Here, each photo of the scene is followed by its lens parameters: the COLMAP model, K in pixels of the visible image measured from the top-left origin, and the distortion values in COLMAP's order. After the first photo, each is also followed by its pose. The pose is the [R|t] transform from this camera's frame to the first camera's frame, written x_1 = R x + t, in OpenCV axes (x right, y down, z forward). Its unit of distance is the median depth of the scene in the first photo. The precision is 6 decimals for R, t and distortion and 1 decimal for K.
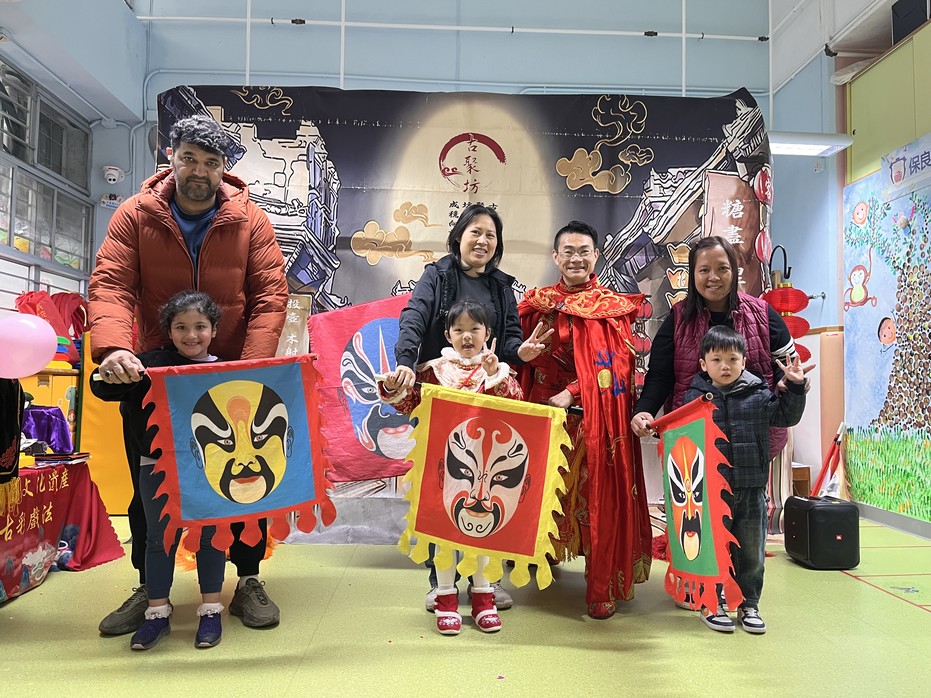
lens RADIAL K [[690.0, 0, 469.9], [0, 690.0, 353.3], [0, 0, 1]] dist [0.028077, -0.028592]
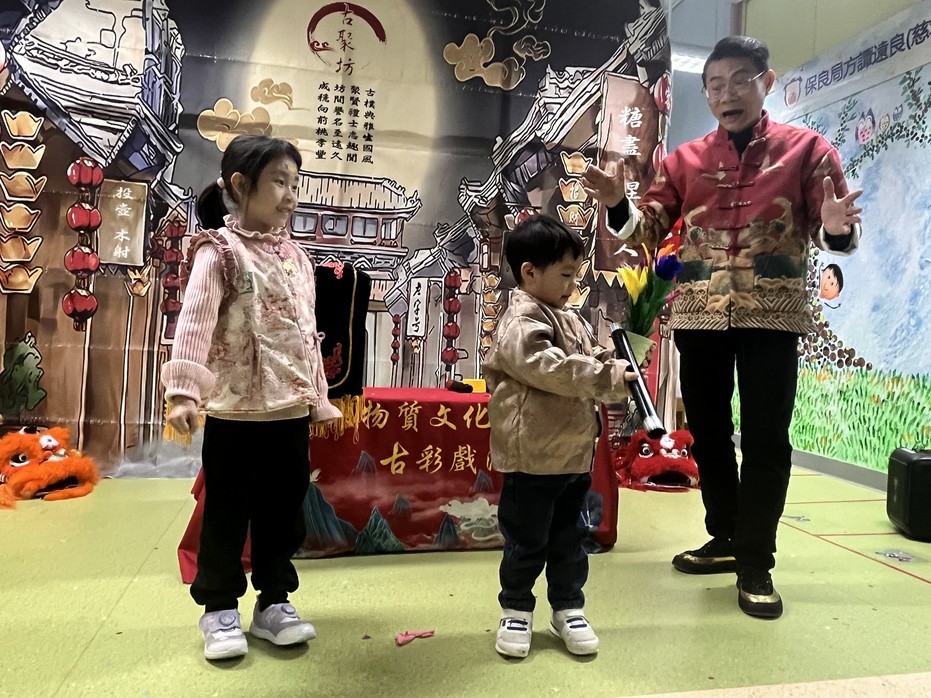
lens RADIAL K [[676.3, 0, 445.0], [0, 676.3, 344.3], [0, 0, 1]] dist [-0.000651, -0.007690]
pose [[0.987989, 0.022518, 0.152878, 0.004176], [-0.033257, 0.997127, 0.068057, 0.039937], [-0.150906, -0.072324, 0.985899, 0.128153]]
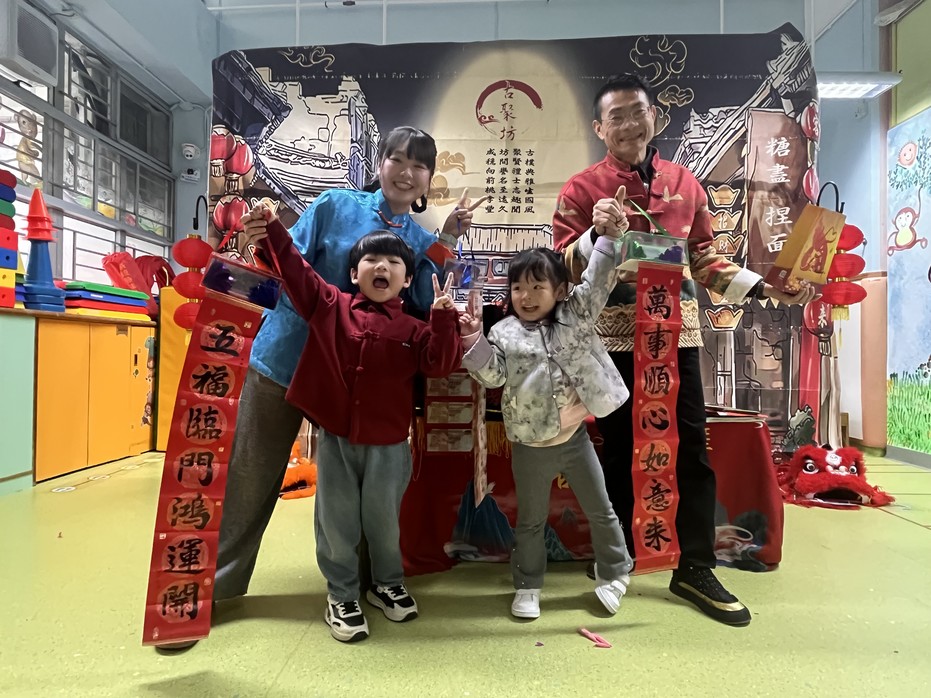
lens RADIAL K [[569.0, 0, 457.9], [0, 569.0, 342.1], [0, 0, 1]] dist [-0.002721, -0.001855]
pose [[0.995272, -0.006493, -0.096913, 0.007738], [0.009748, 0.999403, 0.033148, 0.034363], [0.096640, -0.033936, 0.994741, 0.152977]]
